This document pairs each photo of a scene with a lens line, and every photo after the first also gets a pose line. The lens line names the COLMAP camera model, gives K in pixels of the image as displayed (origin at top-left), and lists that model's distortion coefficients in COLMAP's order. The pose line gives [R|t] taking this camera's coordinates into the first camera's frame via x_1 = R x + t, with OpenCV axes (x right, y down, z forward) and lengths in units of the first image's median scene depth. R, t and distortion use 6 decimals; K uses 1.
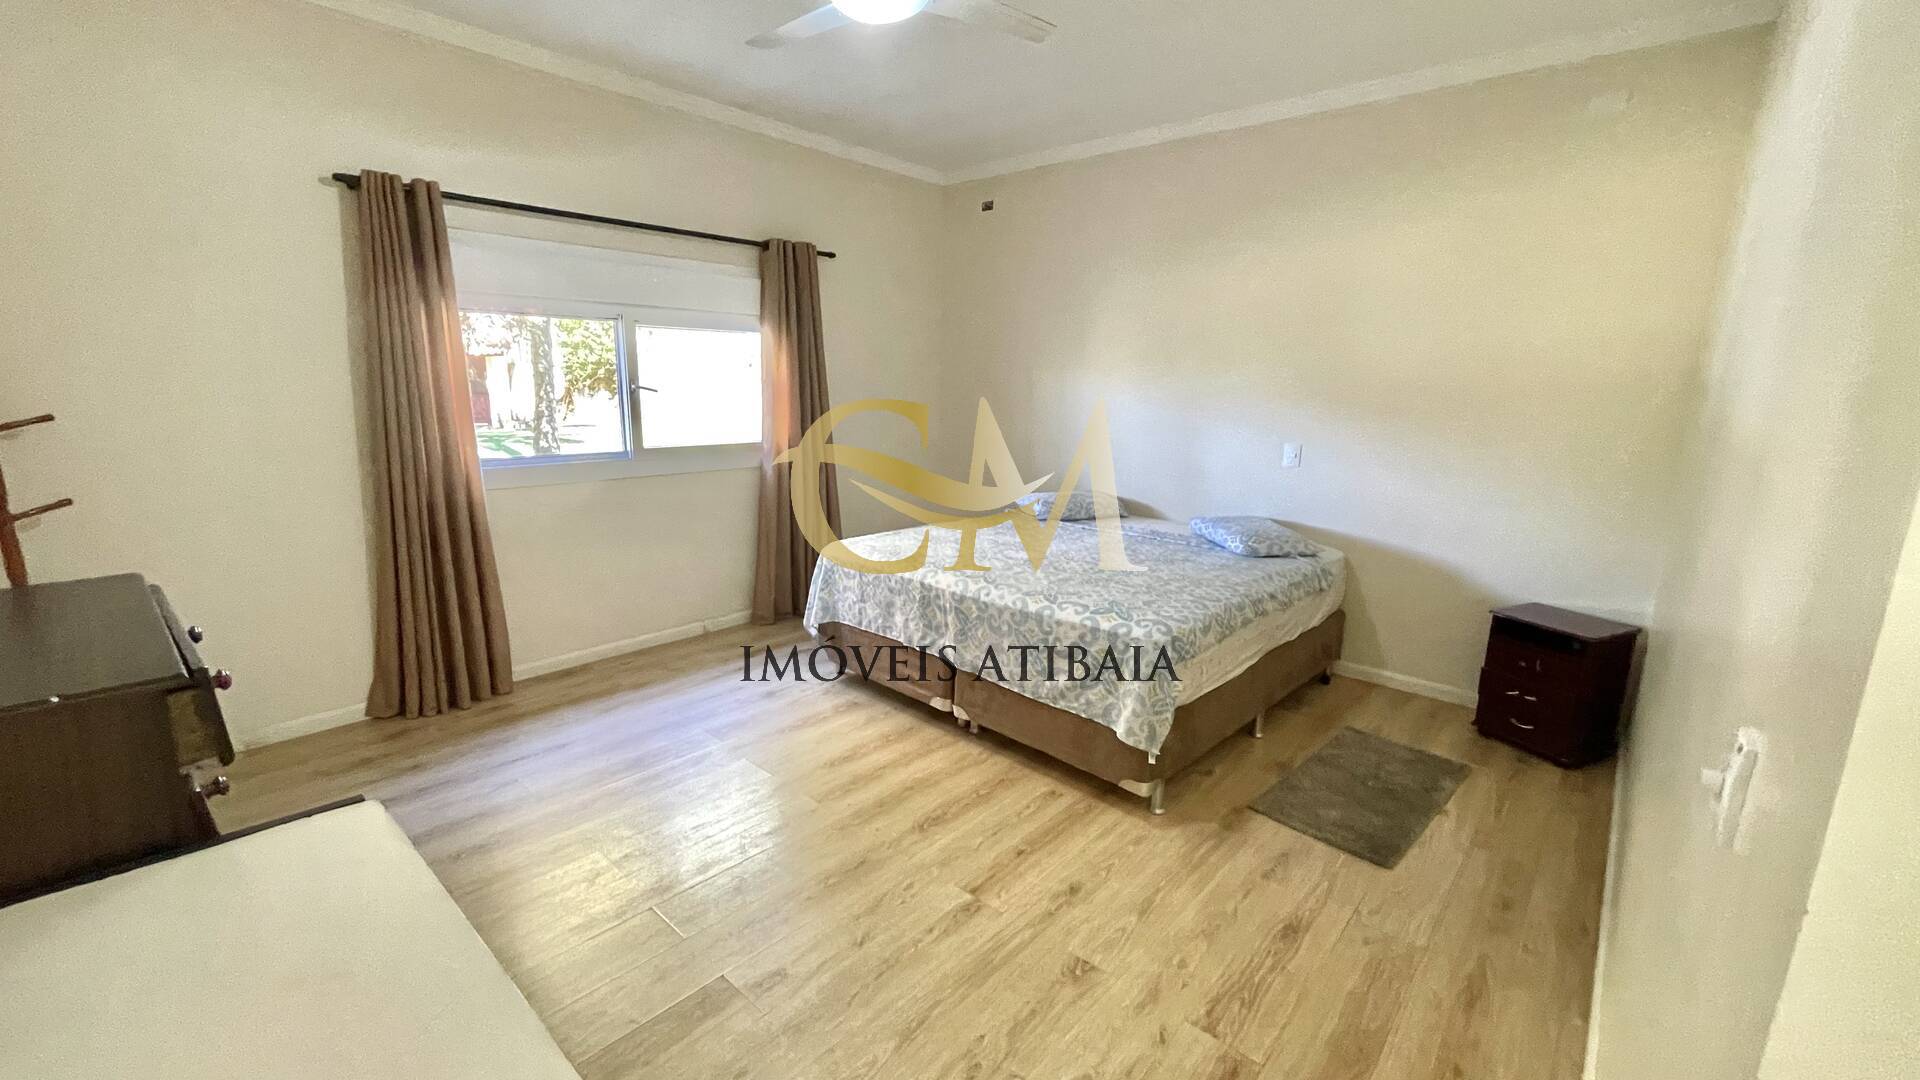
lens RADIAL K [[767.7, 0, 955.7], [0, 767.7, 545.0], [0, 0, 1]] dist [-0.005658, 0.002374]
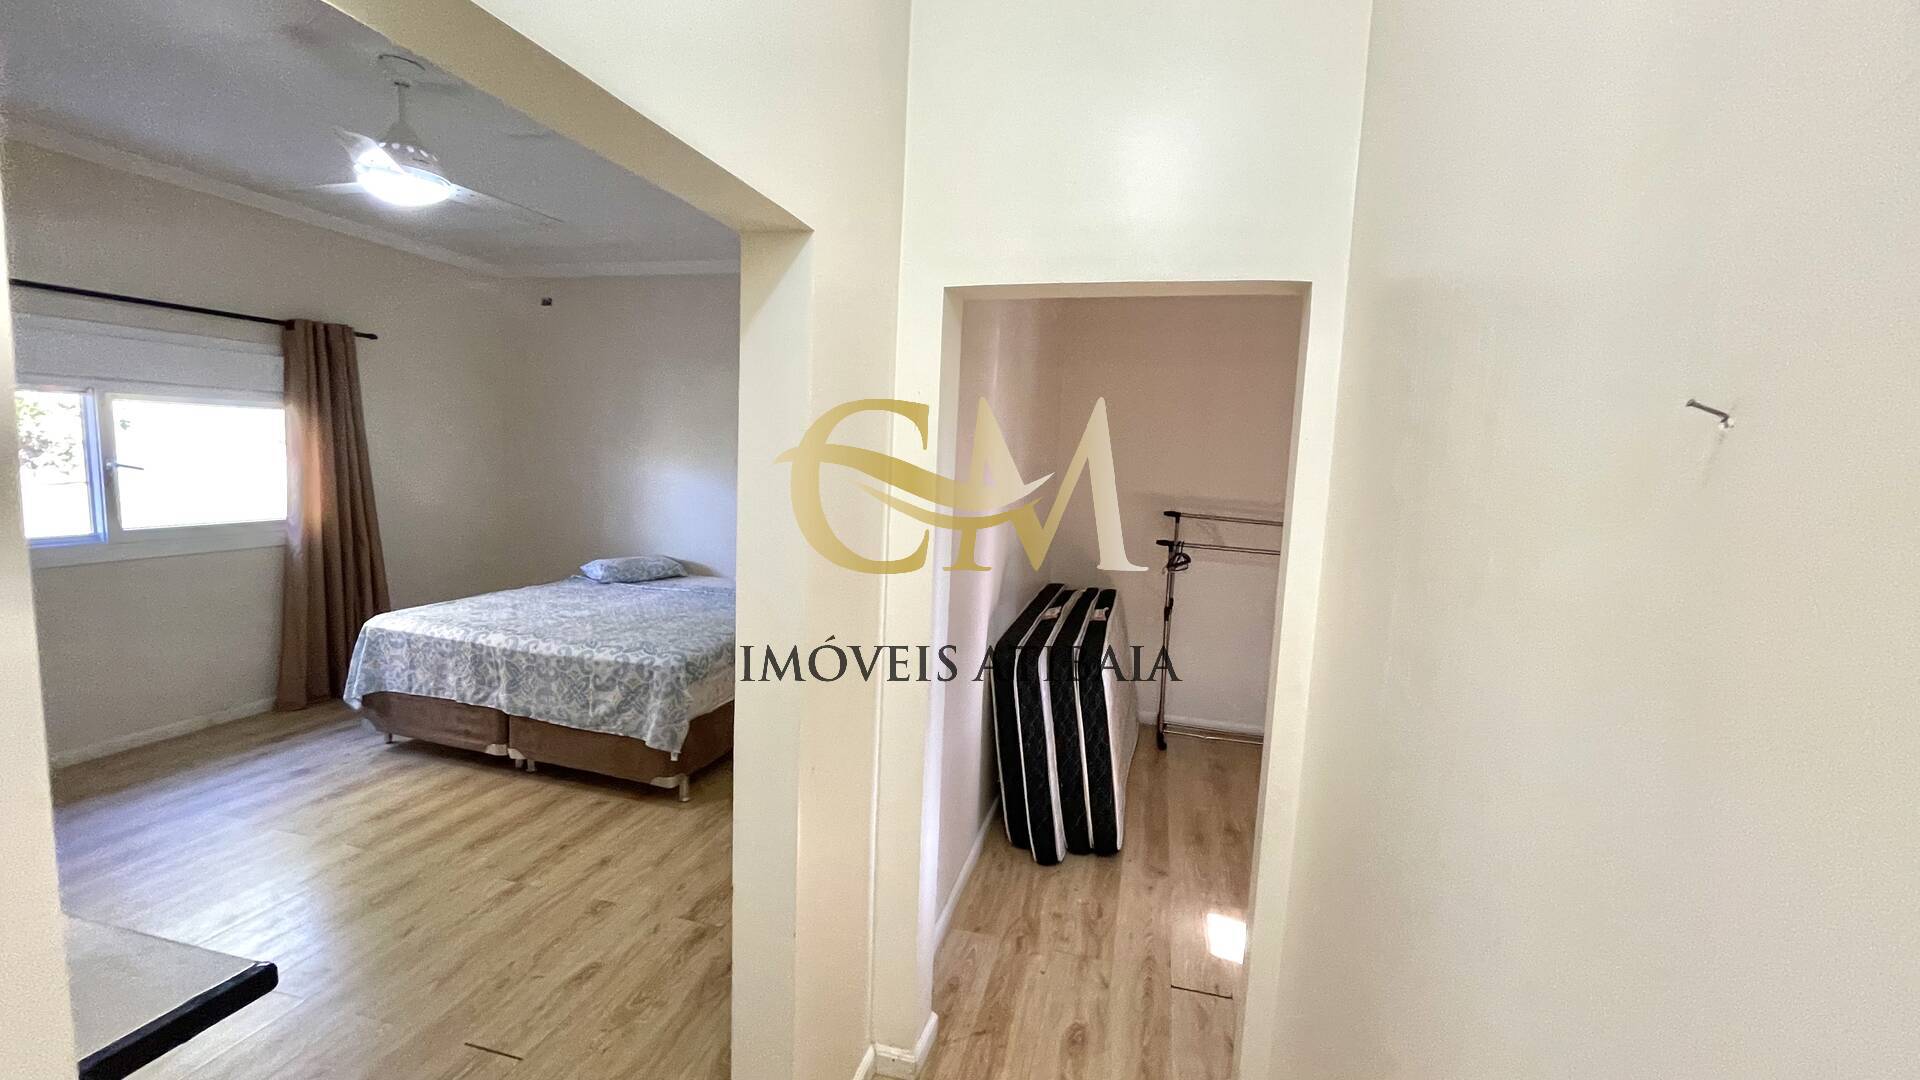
lens RADIAL K [[767.7, 0, 955.6], [0, 767.7, 540.1], [0, 0, 1]] dist [-0.005658, 0.002374]
pose [[0.886868, -0.033036, 0.460841, 0.072385], [0.072312, 0.995073, -0.067828, 0.025604], [-0.456329, 0.093479, 0.884887, -0.346791]]
